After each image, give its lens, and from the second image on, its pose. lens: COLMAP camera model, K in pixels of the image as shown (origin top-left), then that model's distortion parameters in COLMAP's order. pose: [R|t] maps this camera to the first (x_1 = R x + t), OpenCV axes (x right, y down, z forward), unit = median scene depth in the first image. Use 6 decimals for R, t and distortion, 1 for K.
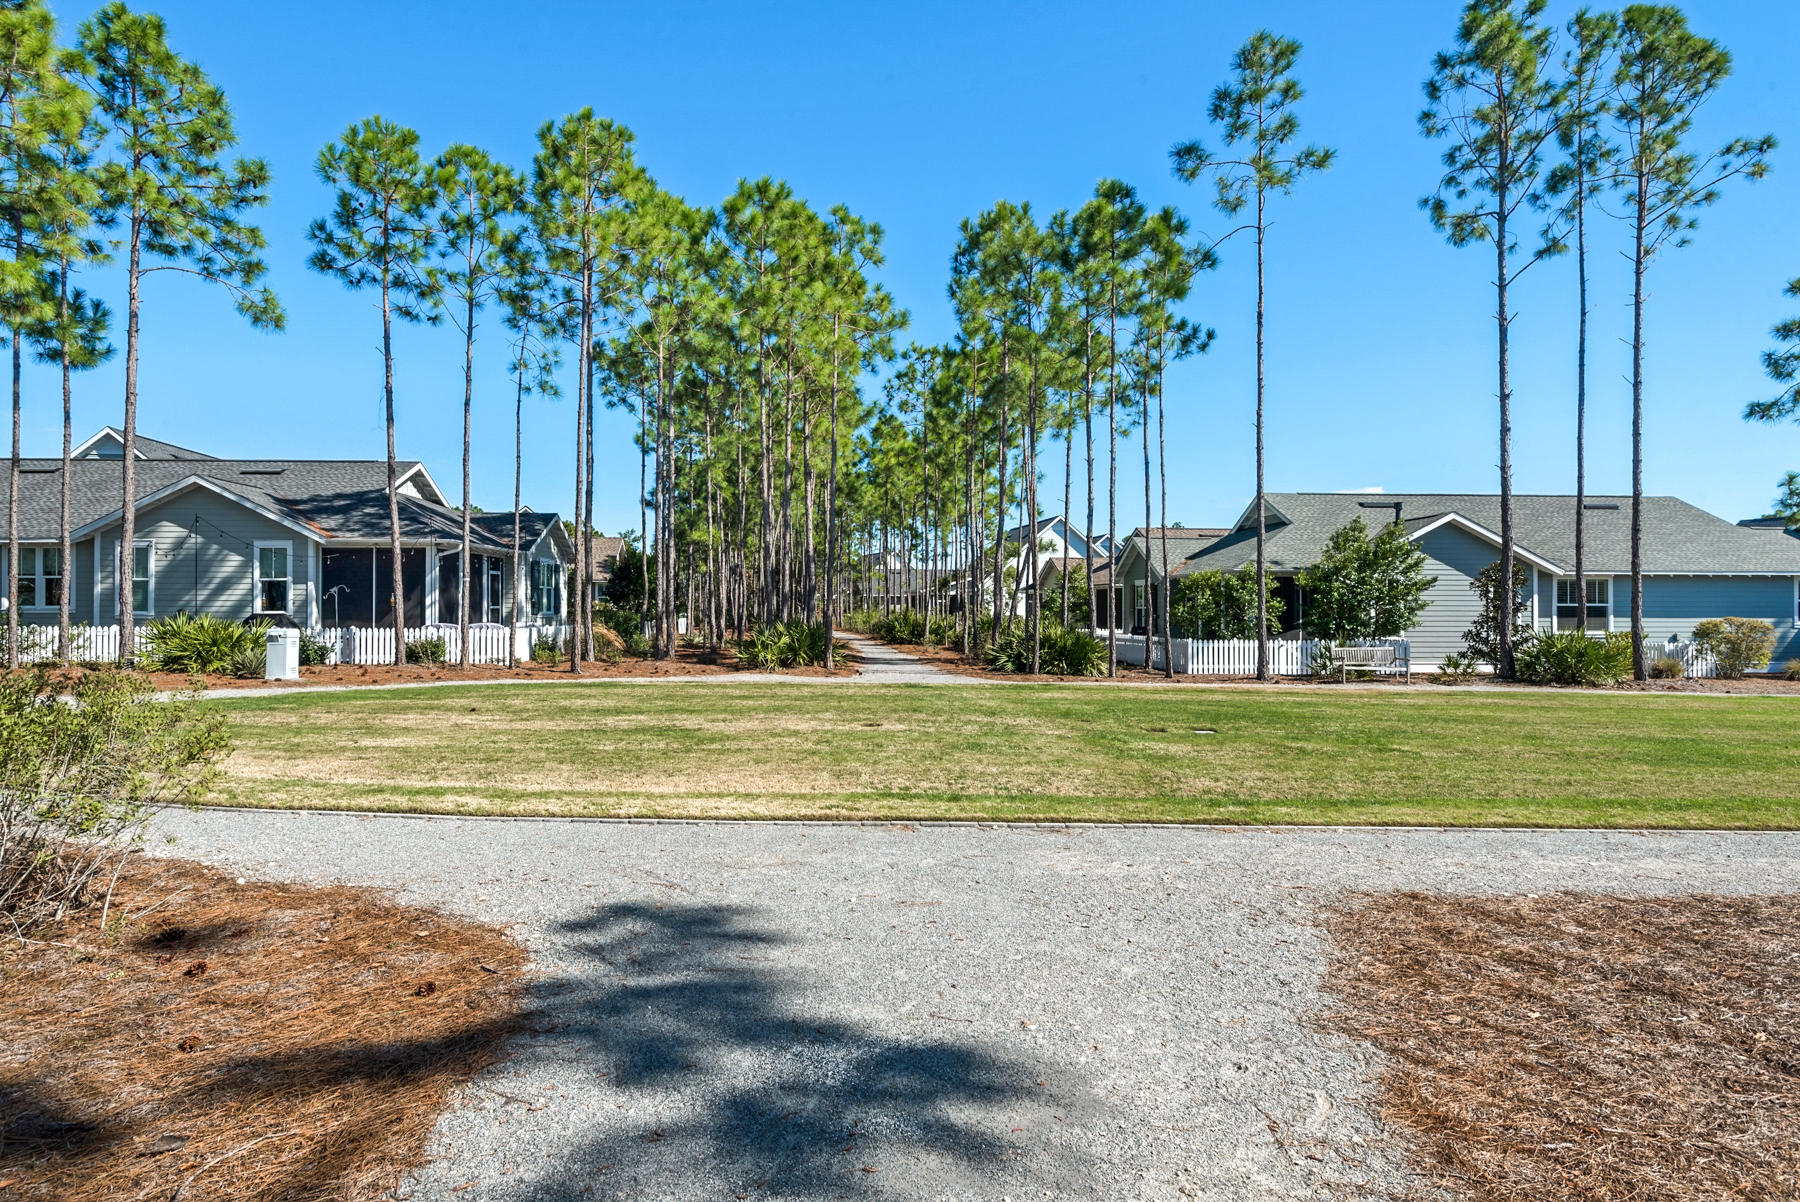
lens RADIAL K [[1034.3, 0, 900.0], [0, 1034.3, 601.0], [0, 0, 1]] dist [0.029022, 0.000925]
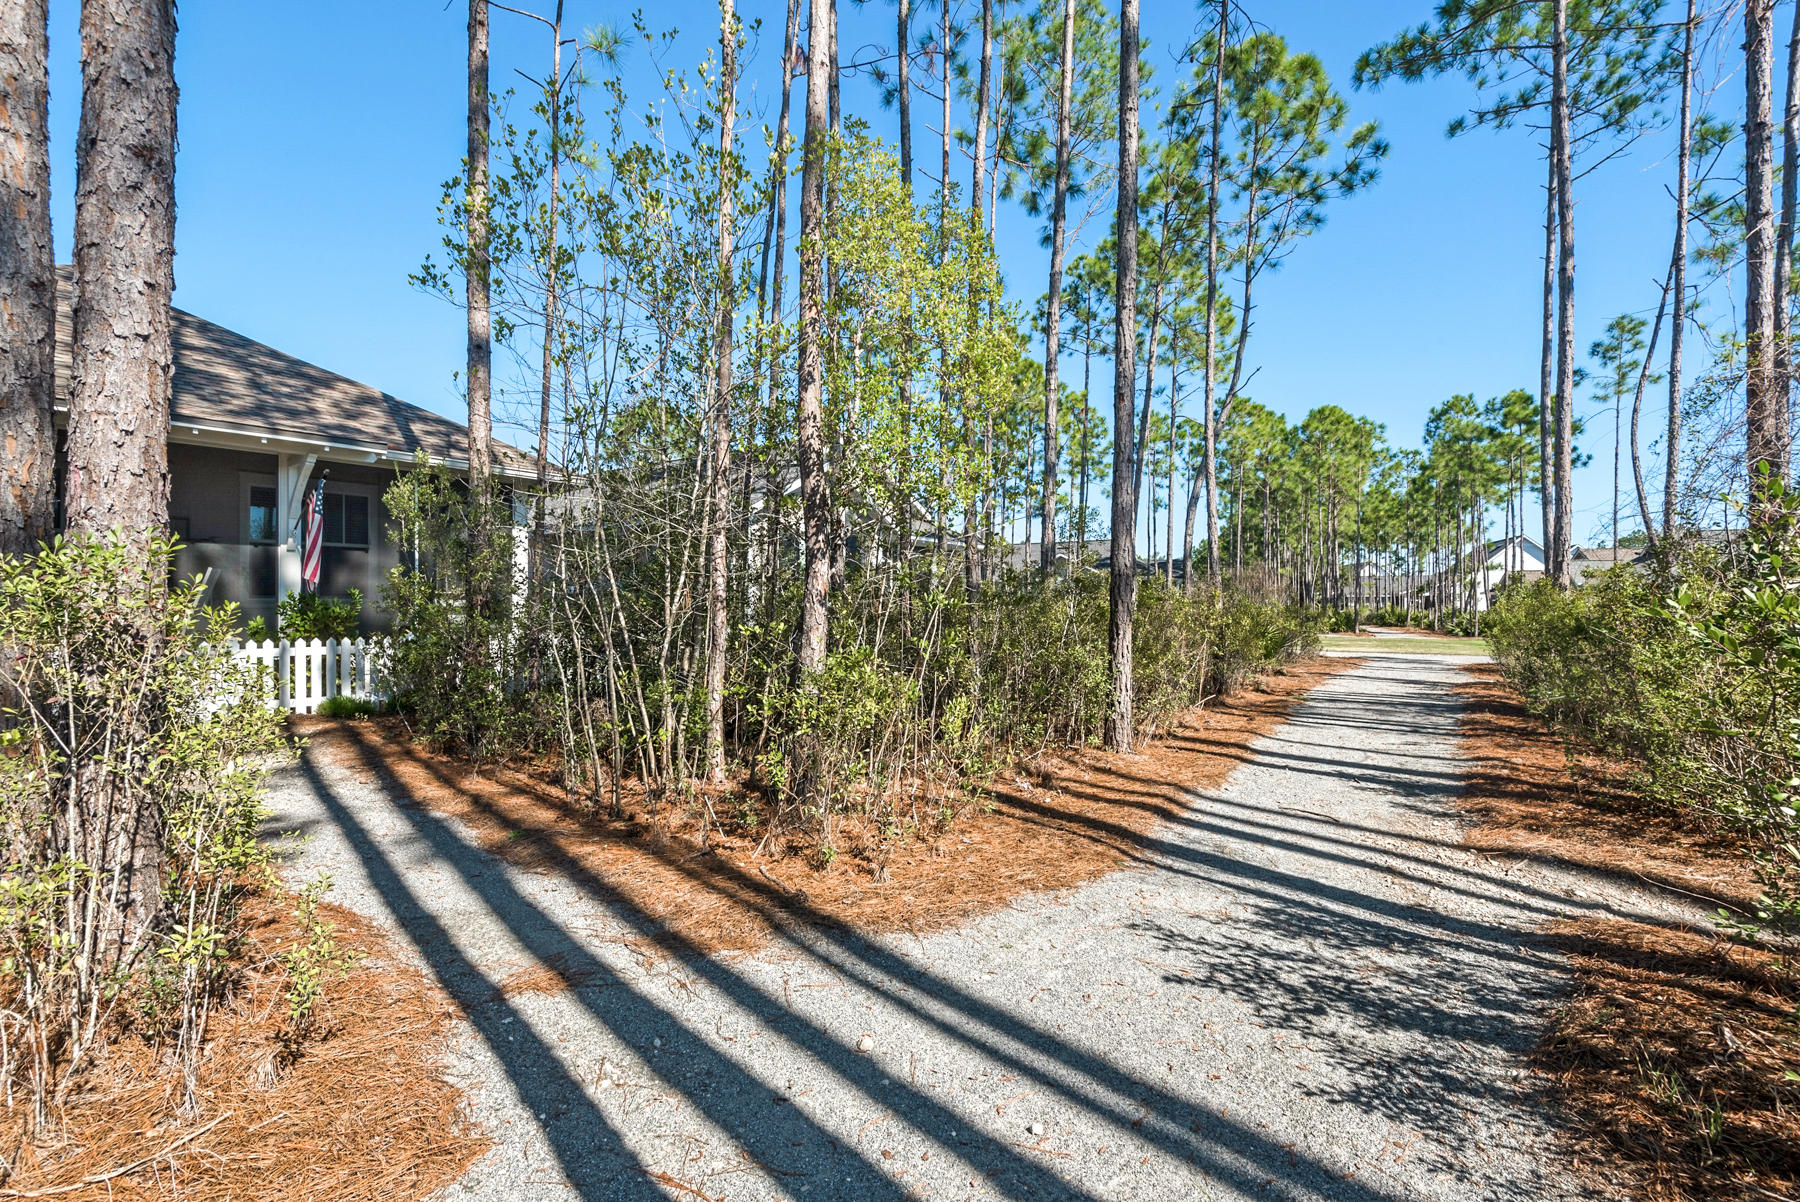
lens RADIAL K [[776.6, 0, 944.3], [0, 776.6, 605.9], [0, 0, 1]] dist [0.016884, -0.000270]
pose [[0.875408, -0.005244, -0.483356, -0.033902], [0.007668, 0.999966, 0.003039, -0.002032], [0.483324, -0.006367, 0.875418, -0.766220]]
